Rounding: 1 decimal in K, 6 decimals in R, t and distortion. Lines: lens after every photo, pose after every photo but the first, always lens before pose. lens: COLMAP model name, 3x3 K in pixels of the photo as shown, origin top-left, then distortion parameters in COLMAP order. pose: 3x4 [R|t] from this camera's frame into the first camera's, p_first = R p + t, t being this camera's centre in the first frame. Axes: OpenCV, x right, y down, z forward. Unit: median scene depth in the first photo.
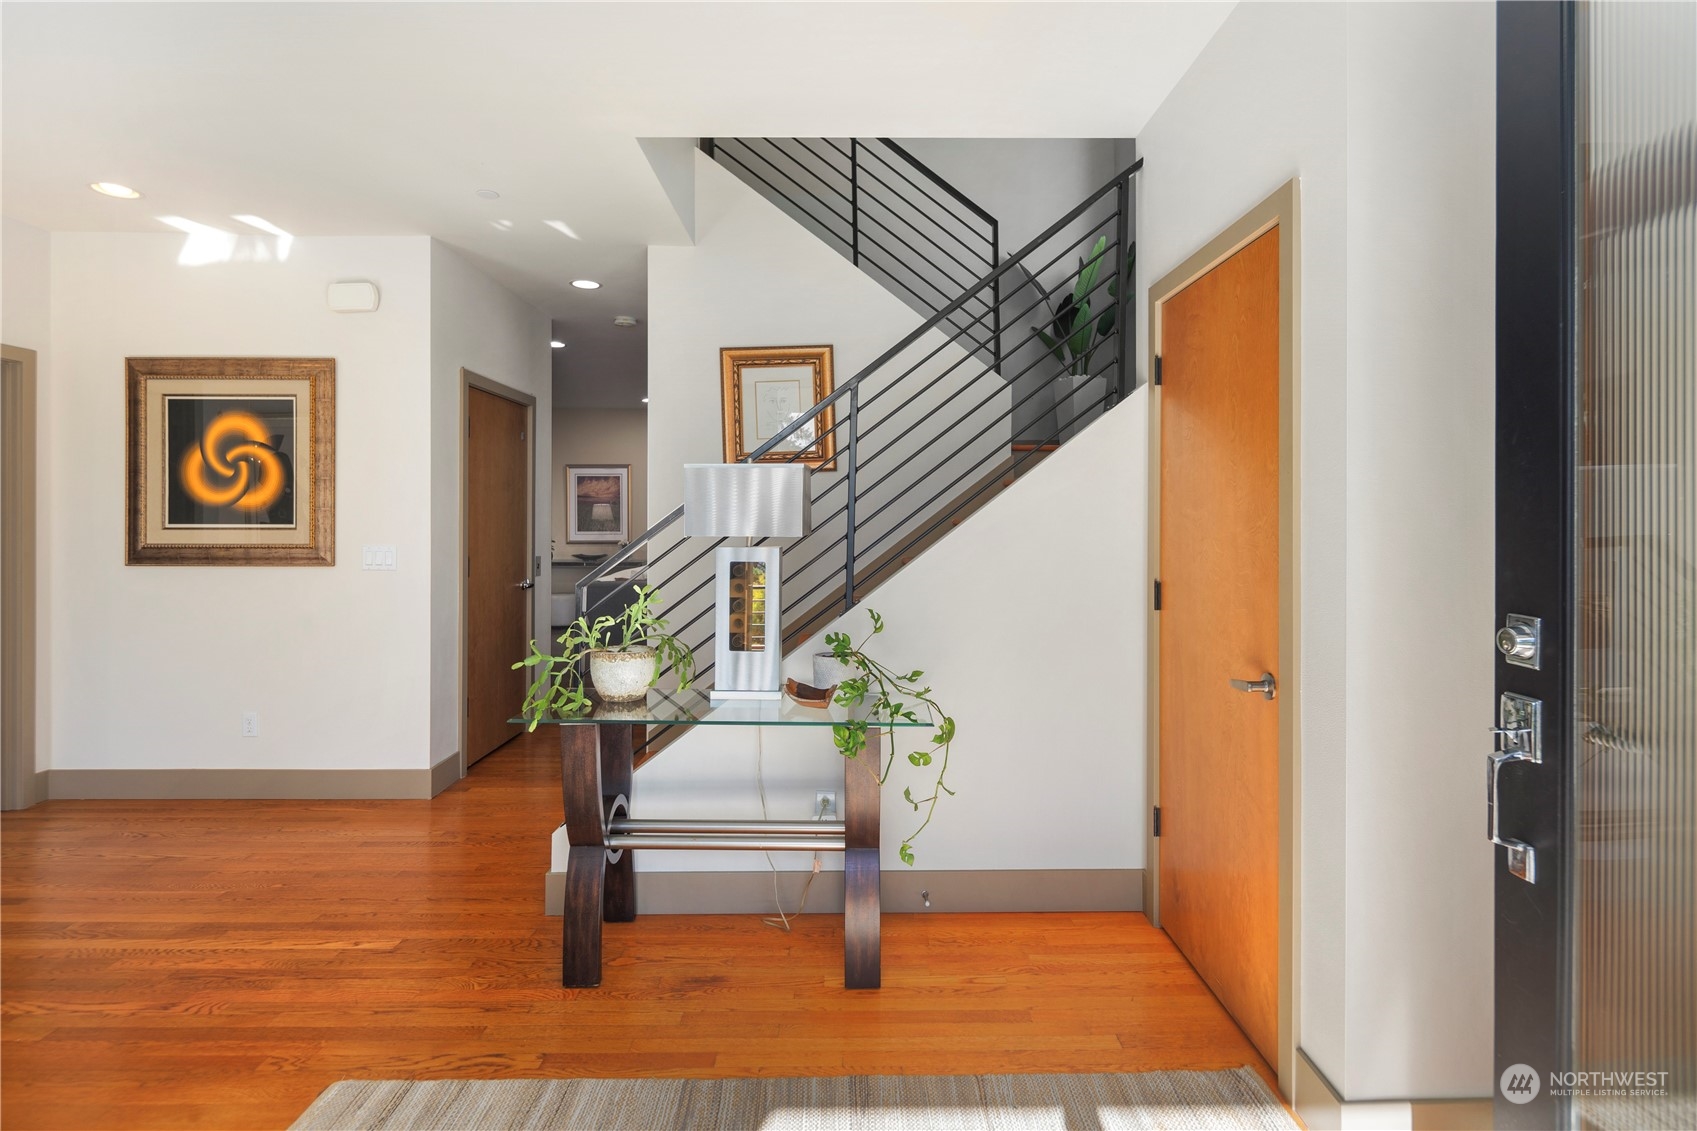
lens RADIAL K [[826.9, 0, 848.1], [0, 826.9, 524.2], [0, 0, 1]] dist [0.006930, -0.004726]
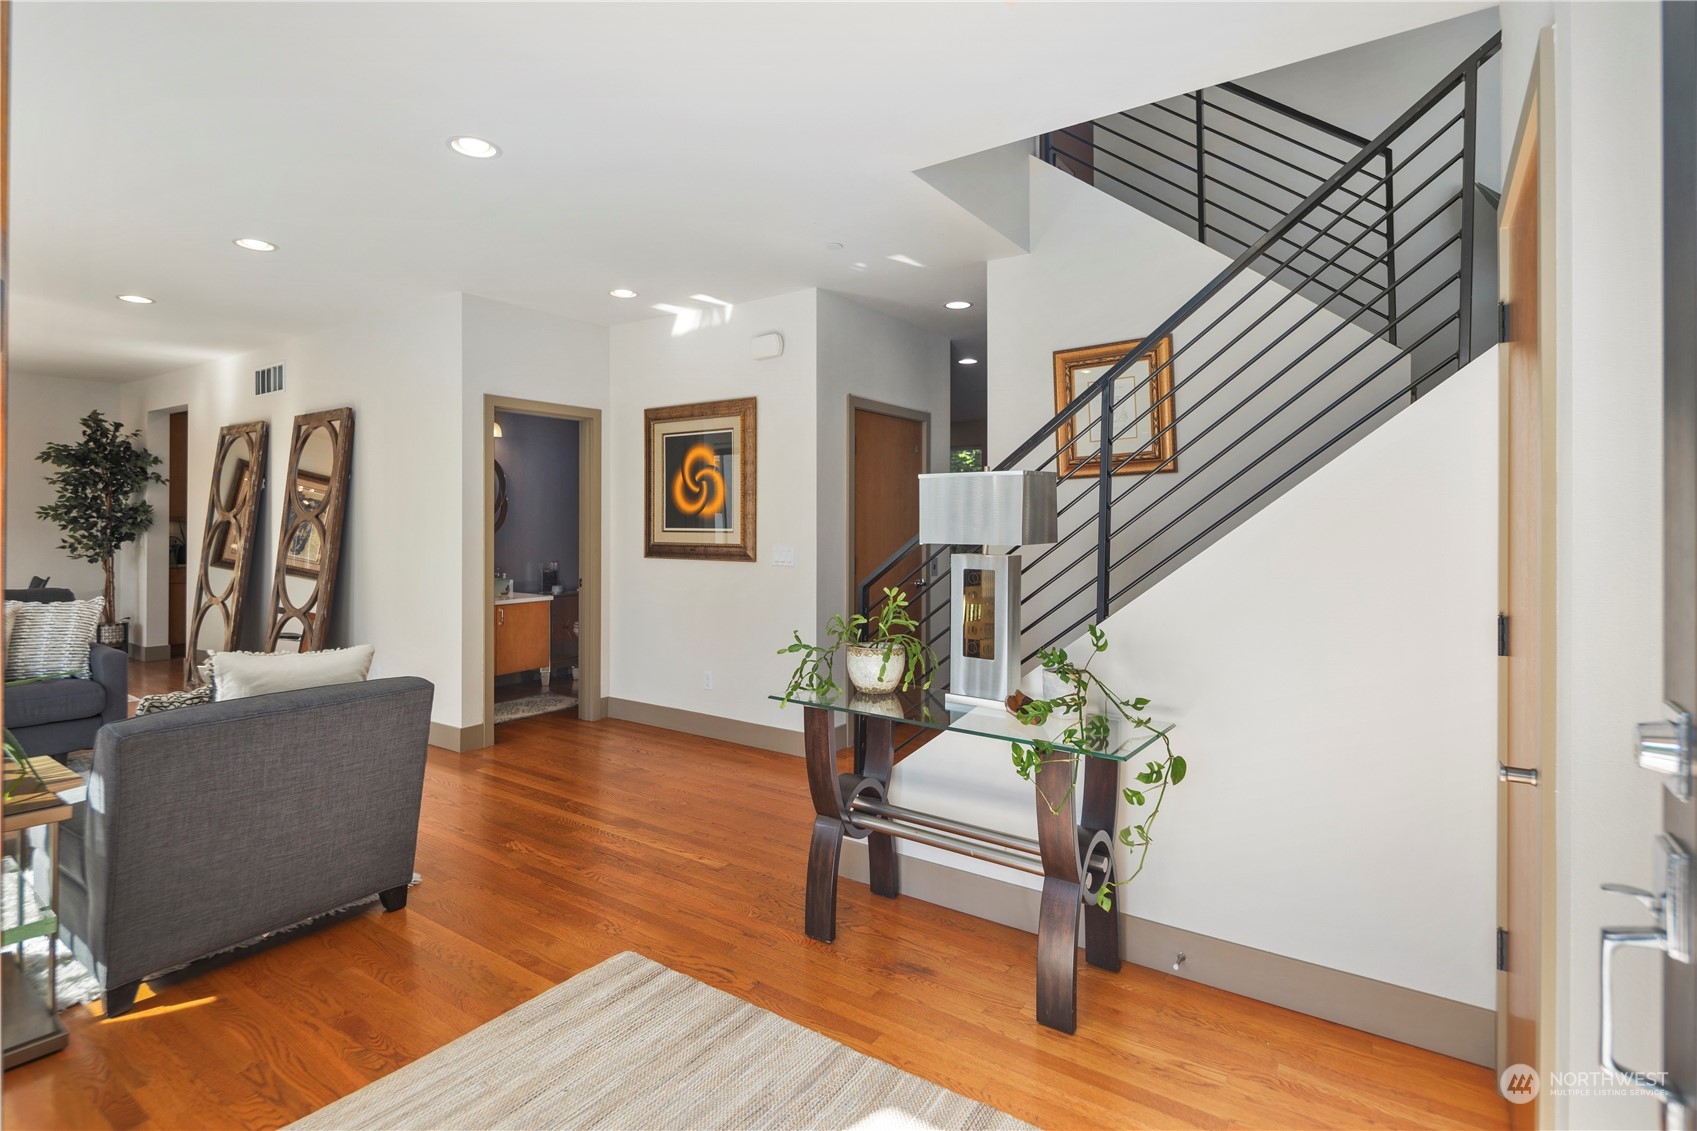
lens RADIAL K [[826.9, 0, 859.5], [0, 826.9, 524.0], [0, 0, 1]] dist [0.006930, -0.004726]
pose [[0.818902, 0.001434, -0.573932, 0.314465], [-0.003056, 0.999994, -0.001862, -0.007129], [0.573925, 0.003279, 0.818901, 0.086072]]
